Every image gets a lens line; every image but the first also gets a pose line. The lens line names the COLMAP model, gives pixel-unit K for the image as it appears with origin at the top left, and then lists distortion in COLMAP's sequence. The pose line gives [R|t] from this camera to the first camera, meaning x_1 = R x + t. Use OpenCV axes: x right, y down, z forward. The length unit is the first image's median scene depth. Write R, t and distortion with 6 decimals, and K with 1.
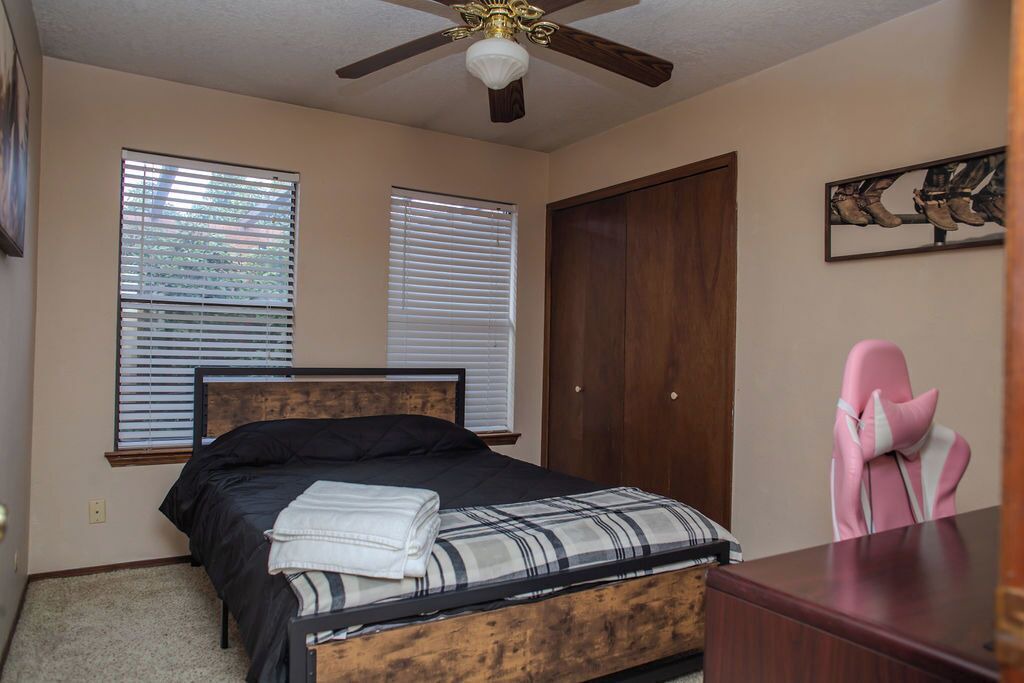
lens RADIAL K [[705.6, 0, 510.6], [0, 705.6, 335.2], [0, 0, 1]] dist [-0.093181, 0.083438]
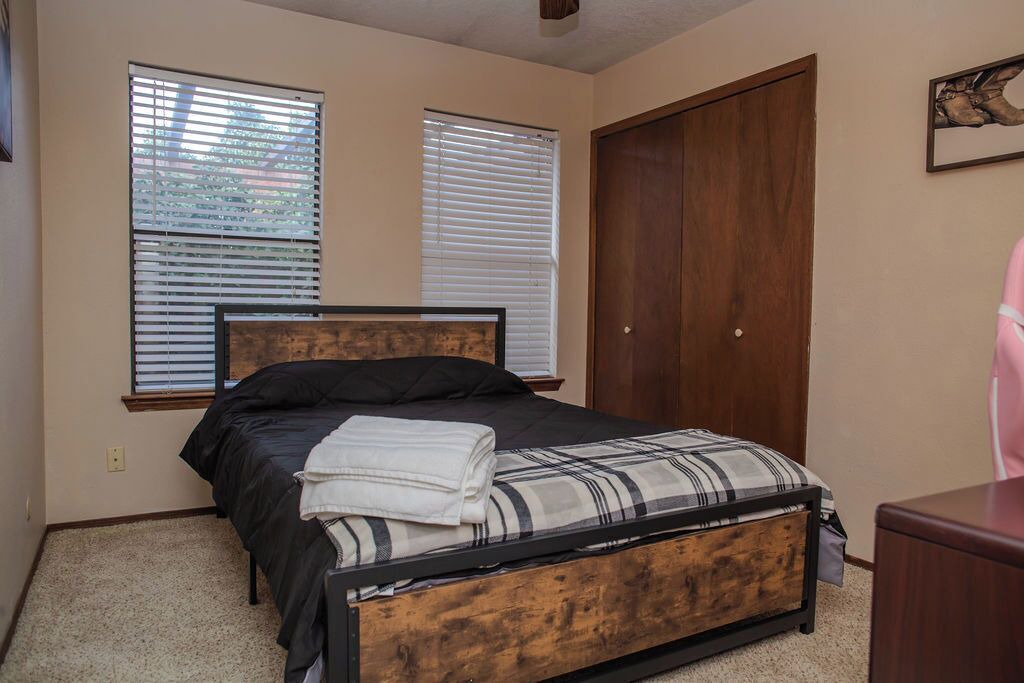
lens RADIAL K [[705.6, 0, 509.8], [0, 705.6, 336.6], [0, 0, 1]] dist [-0.093181, 0.083438]
pose [[0.999441, -0.004397, -0.033147, -0.039810], [0.006253, 0.998406, 0.056085, 0.046656], [0.032848, -0.056261, 0.997876, 0.106682]]
